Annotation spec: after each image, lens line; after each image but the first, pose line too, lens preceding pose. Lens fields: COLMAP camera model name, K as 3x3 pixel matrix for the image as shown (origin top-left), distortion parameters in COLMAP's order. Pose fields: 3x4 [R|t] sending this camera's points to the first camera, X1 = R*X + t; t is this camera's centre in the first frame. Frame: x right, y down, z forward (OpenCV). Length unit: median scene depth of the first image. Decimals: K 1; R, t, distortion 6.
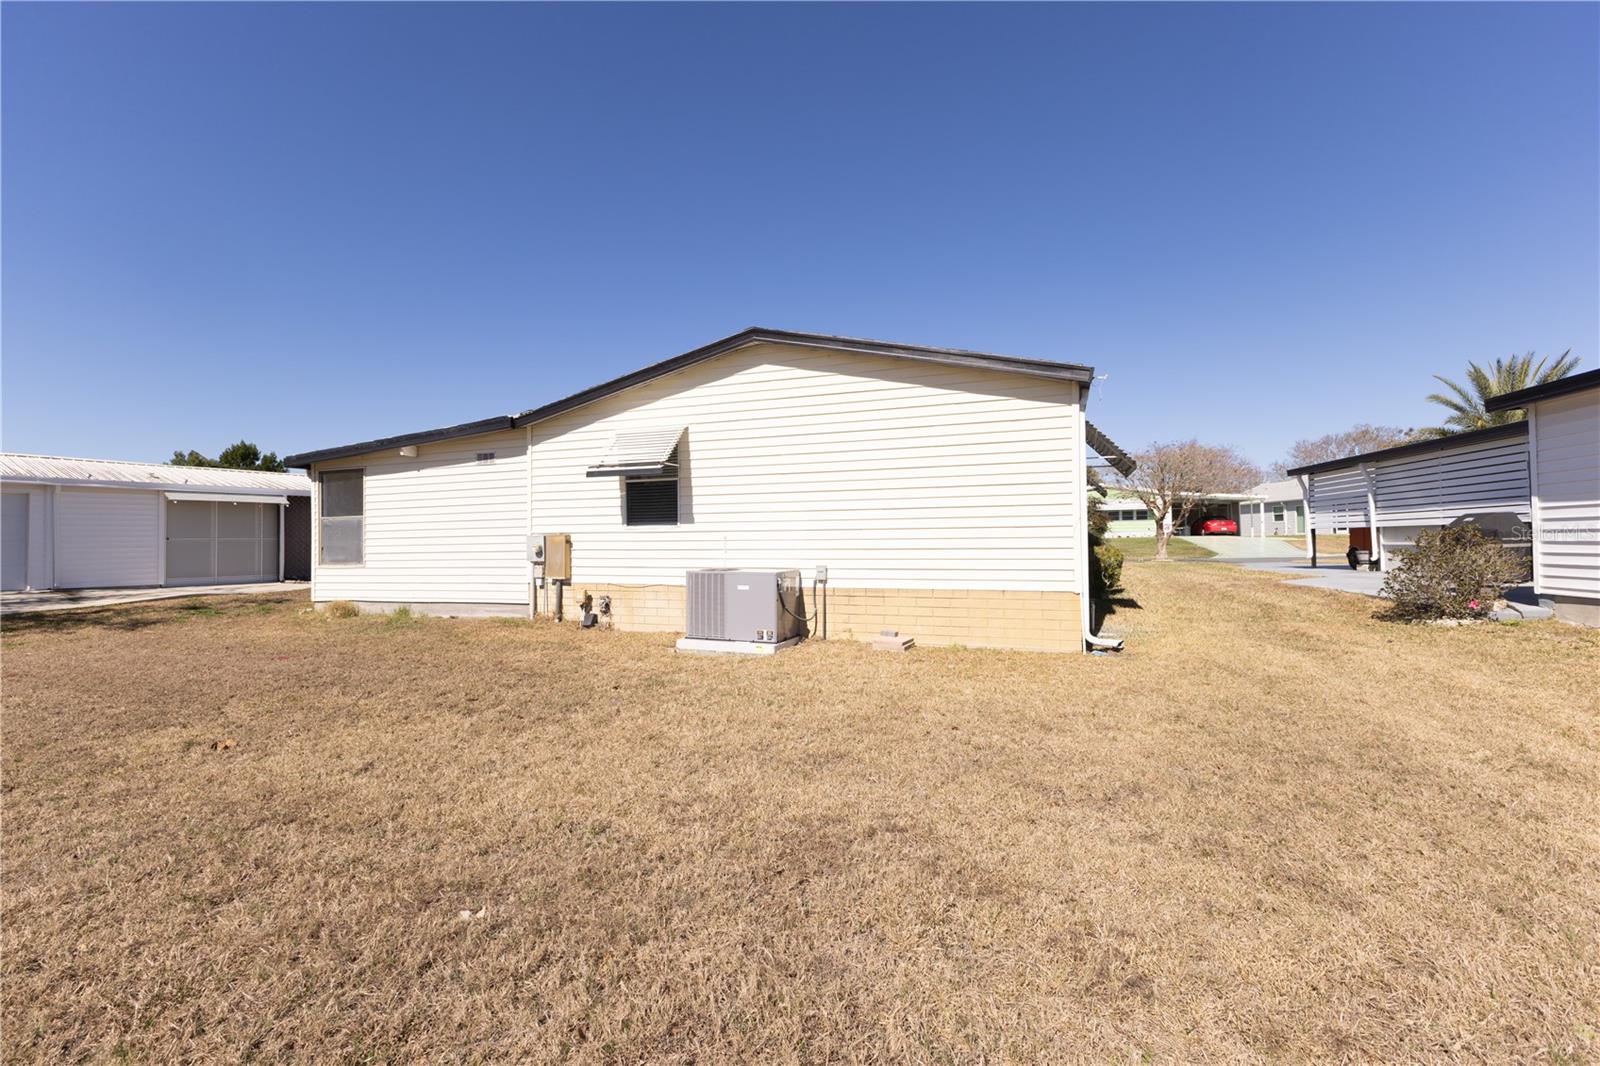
lens RADIAL K [[674.5, 0, 799.0], [0, 674.5, 534.3], [0, 0, 1]] dist [0.002053, 0.000327]
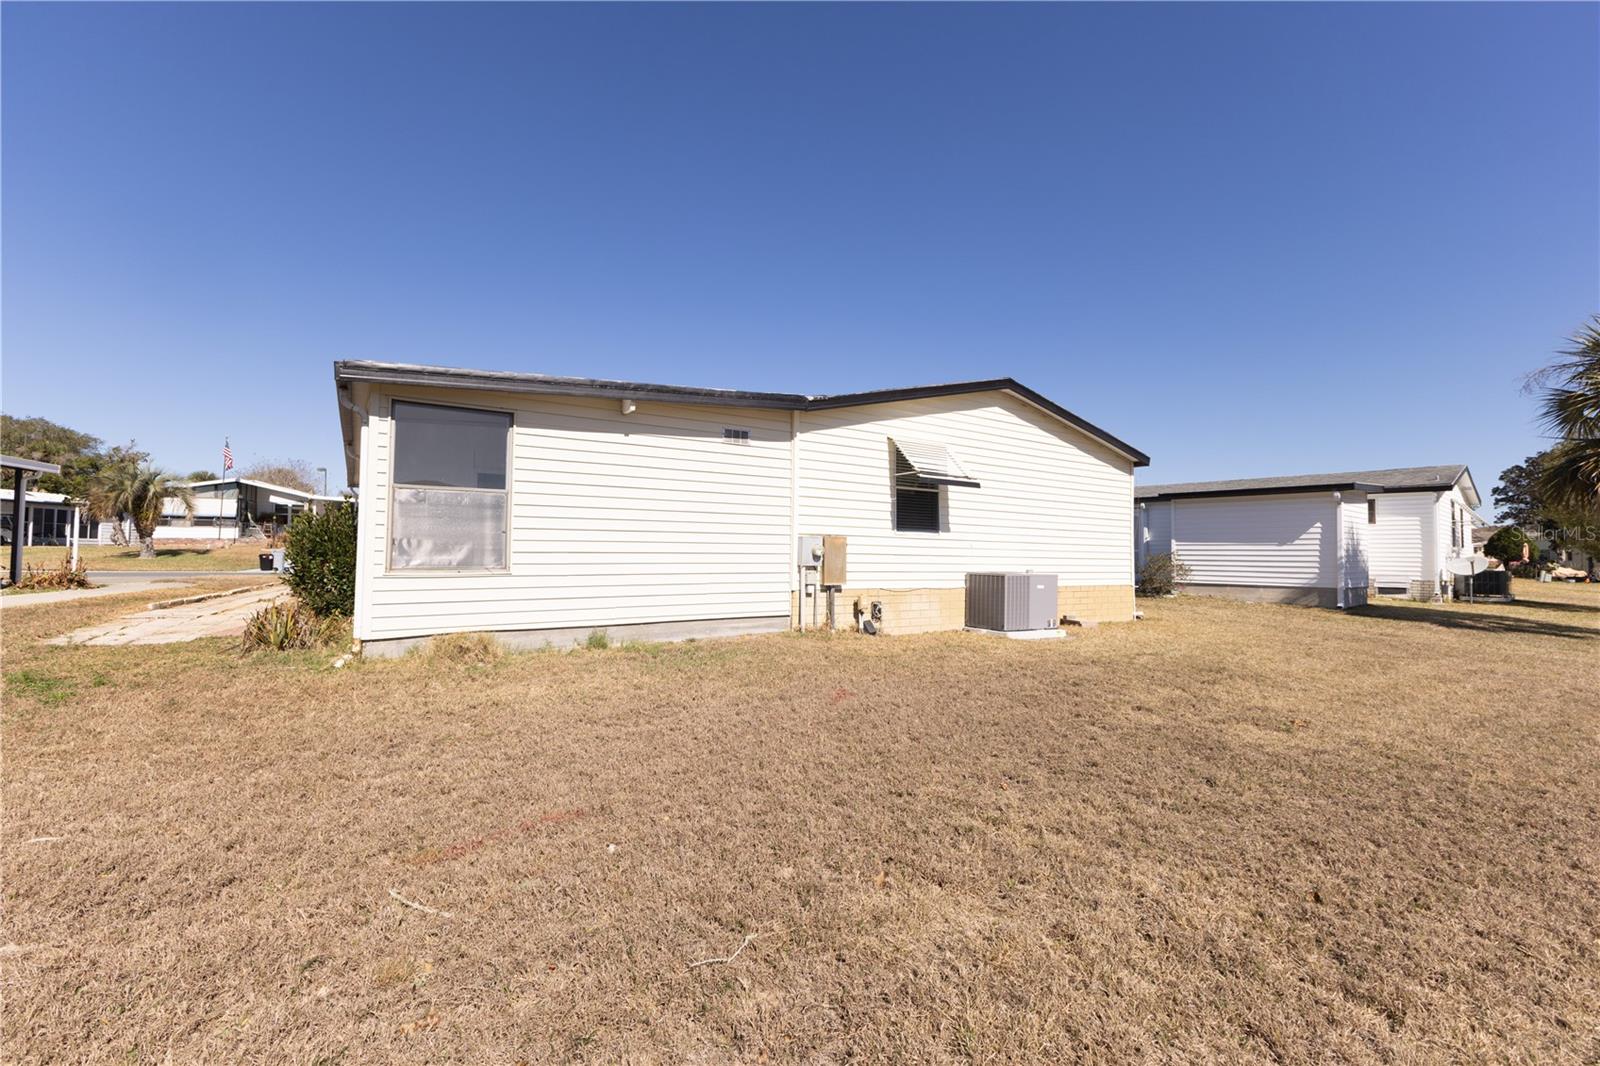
lens RADIAL K [[674.5, 0, 794.4], [0, 674.5, 534.7], [0, 0, 1]] dist [0.002053, 0.000327]
pose [[0.601004, 0.041647, 0.798160, -1.121550], [-0.030885, 0.999106, -0.028876, 0.025842], [-0.798649, -0.007297, 0.601753, 0.494722]]
